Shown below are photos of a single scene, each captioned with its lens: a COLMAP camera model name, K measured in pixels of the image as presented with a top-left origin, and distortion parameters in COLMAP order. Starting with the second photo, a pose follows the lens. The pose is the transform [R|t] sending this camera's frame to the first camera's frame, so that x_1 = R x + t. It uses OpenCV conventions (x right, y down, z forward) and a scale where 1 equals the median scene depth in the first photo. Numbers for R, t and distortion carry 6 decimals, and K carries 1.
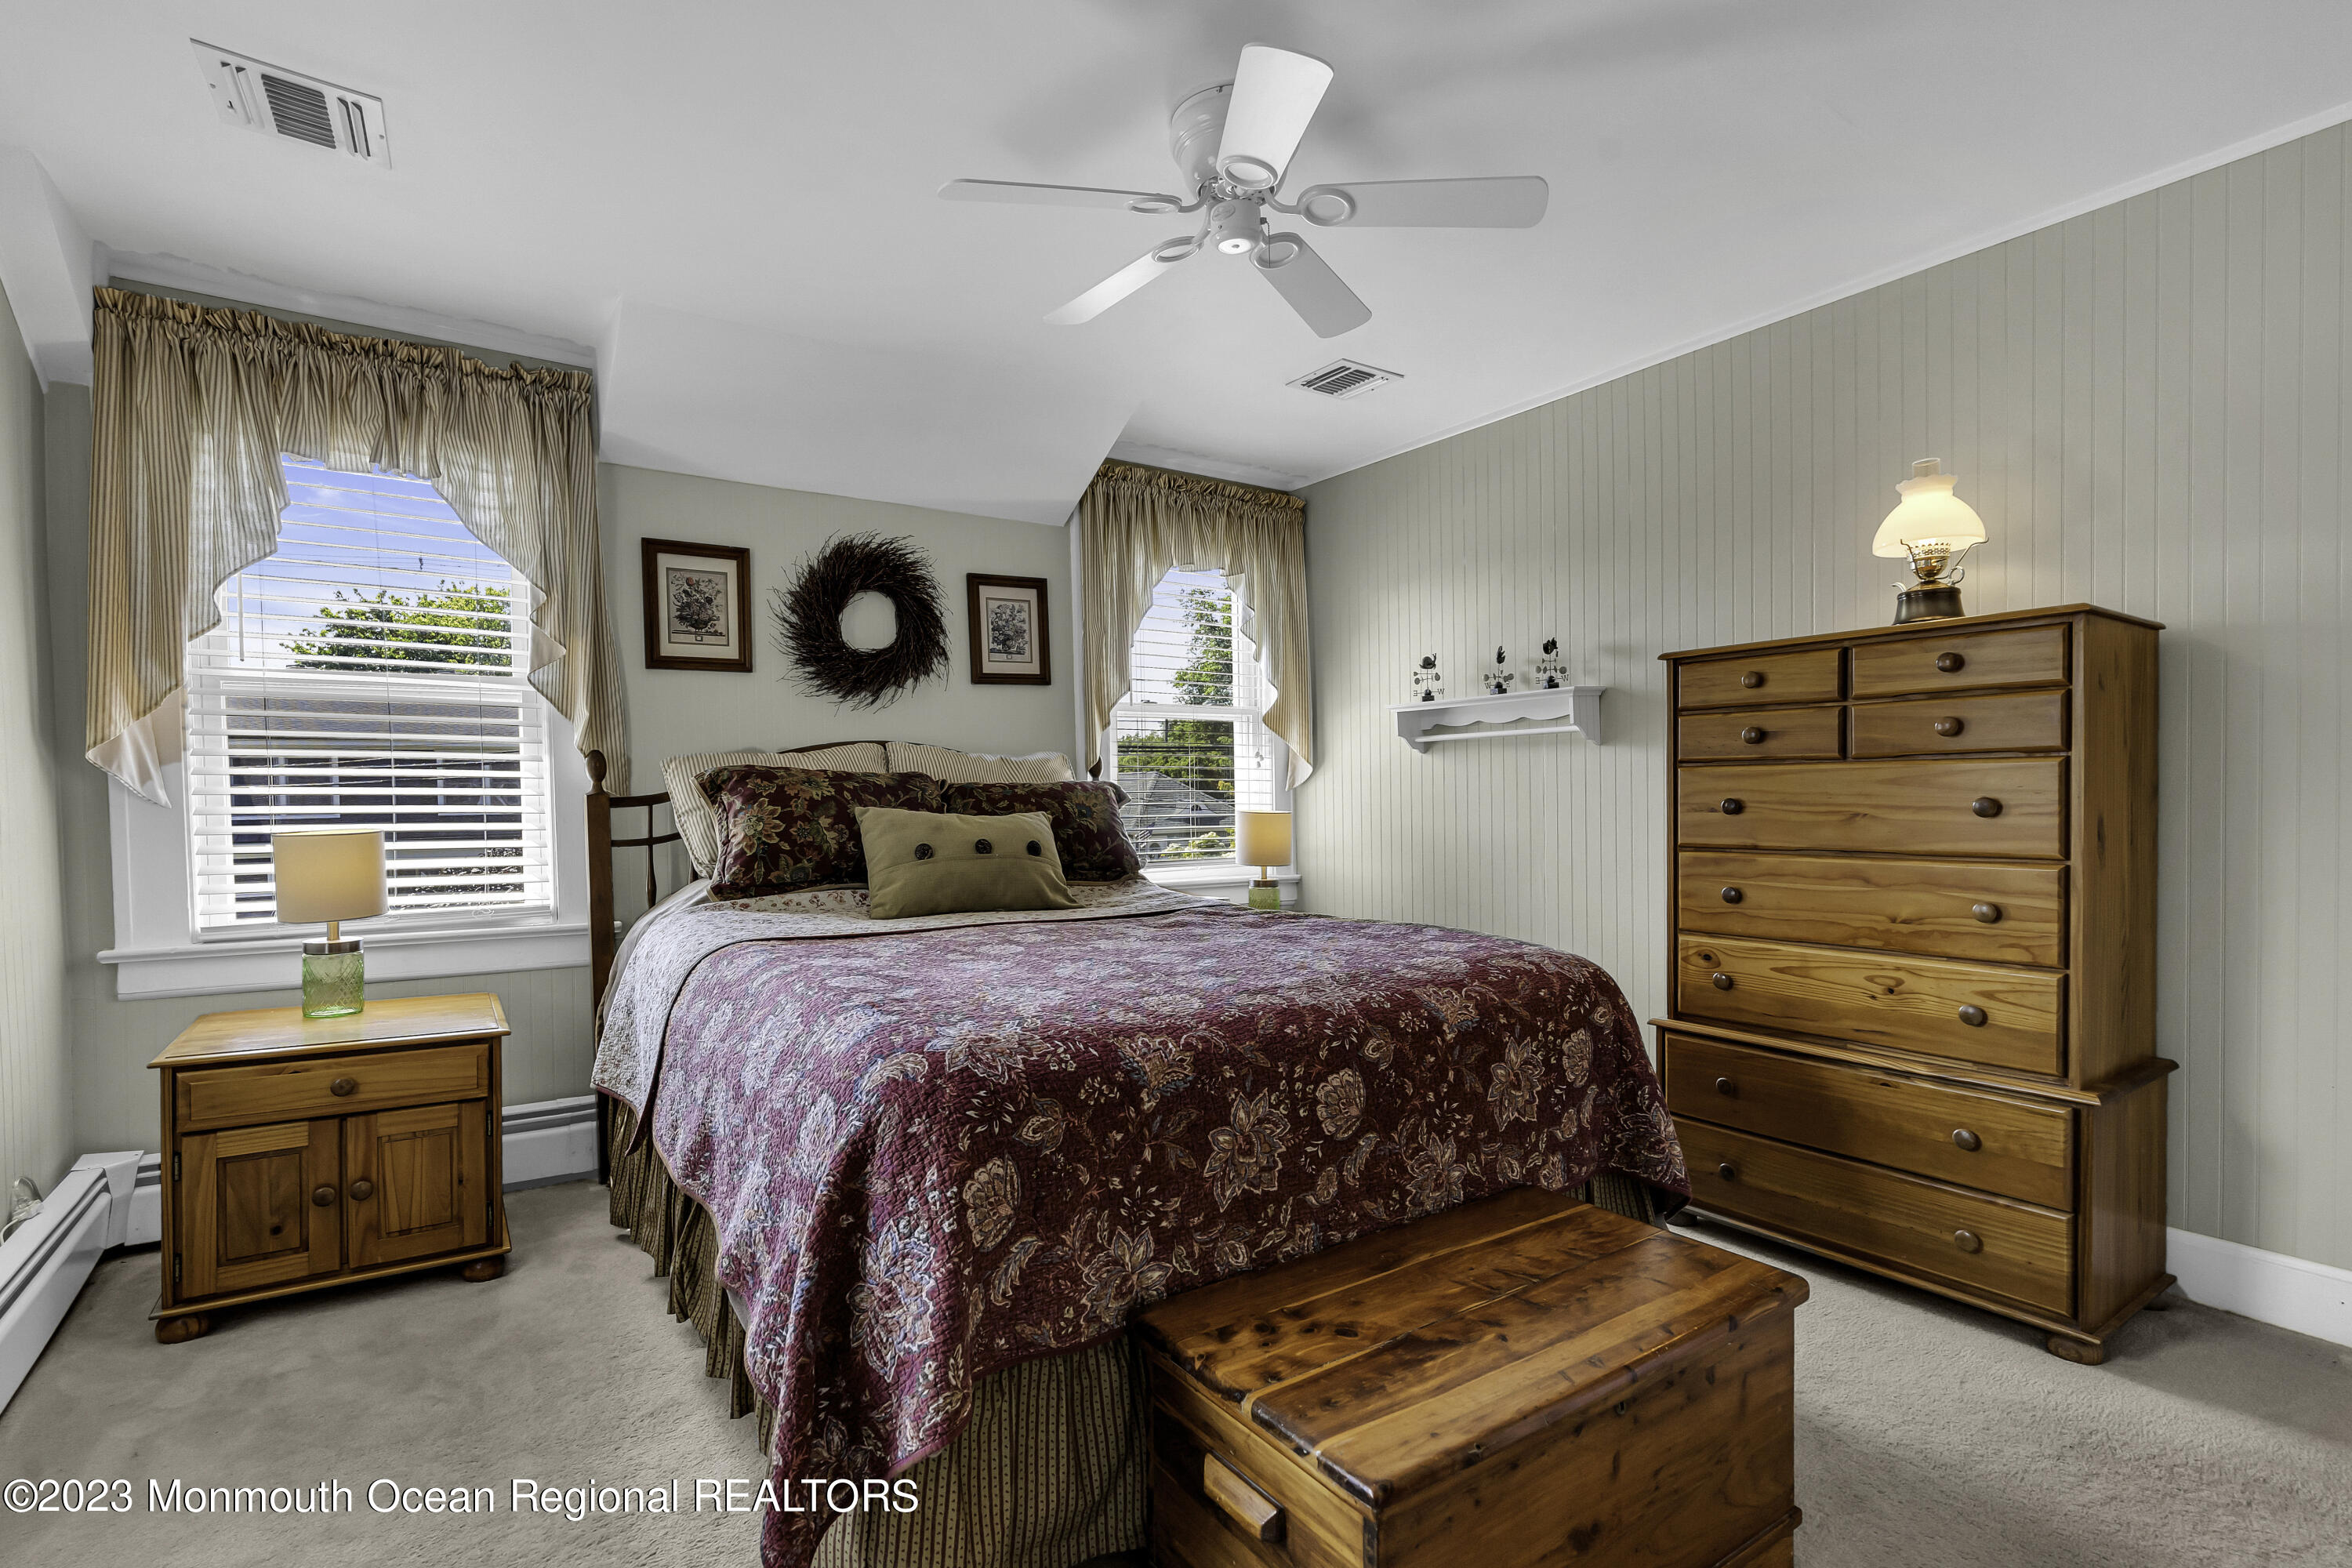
lens RADIAL K [[1061.4, 0, 1229.3], [0, 1061.4, 808.8], [0, 0, 1]] dist [-0.008044, 0.001902]
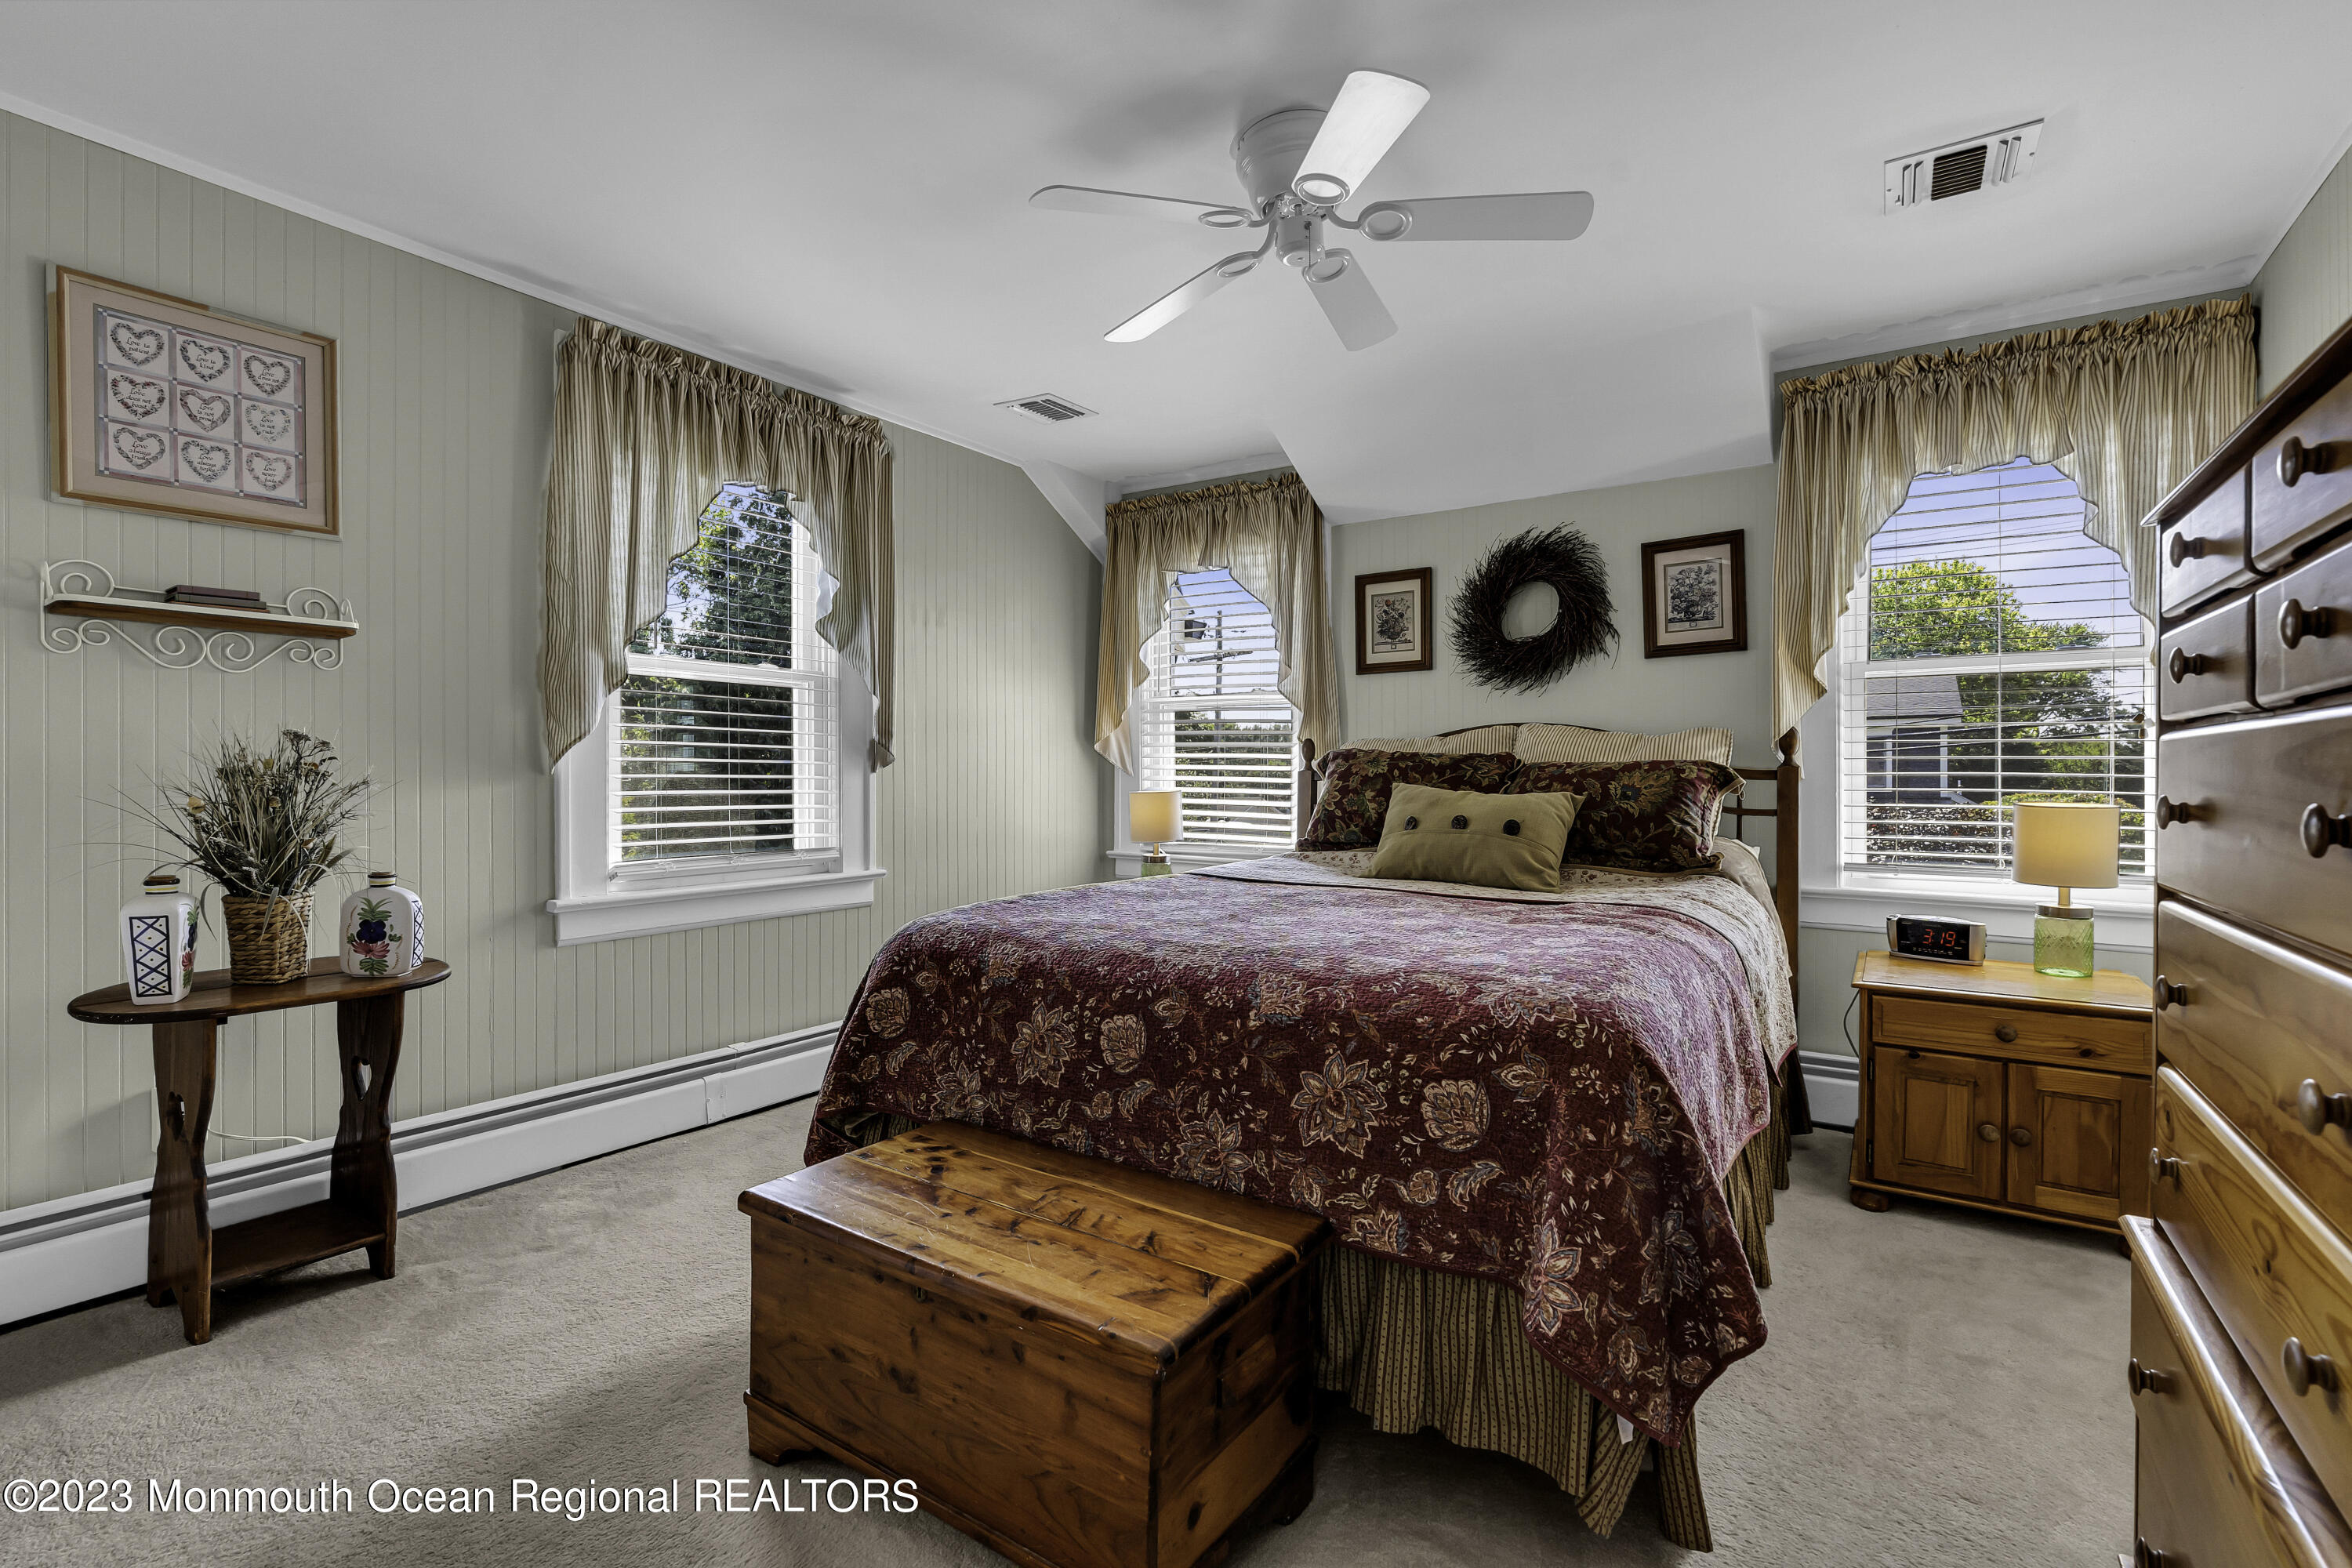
lens RADIAL K [[1061.4, 0, 1174.5], [0, 1061.4, 775.6], [0, 0, 1]] dist [-0.008044, 0.001902]
pose [[0.368168, 0.012236, -0.929679, 0.866437], [-0.022752, 0.999733, 0.004148, -0.012141], [0.929481, 0.019625, 0.368348, 0.454639]]
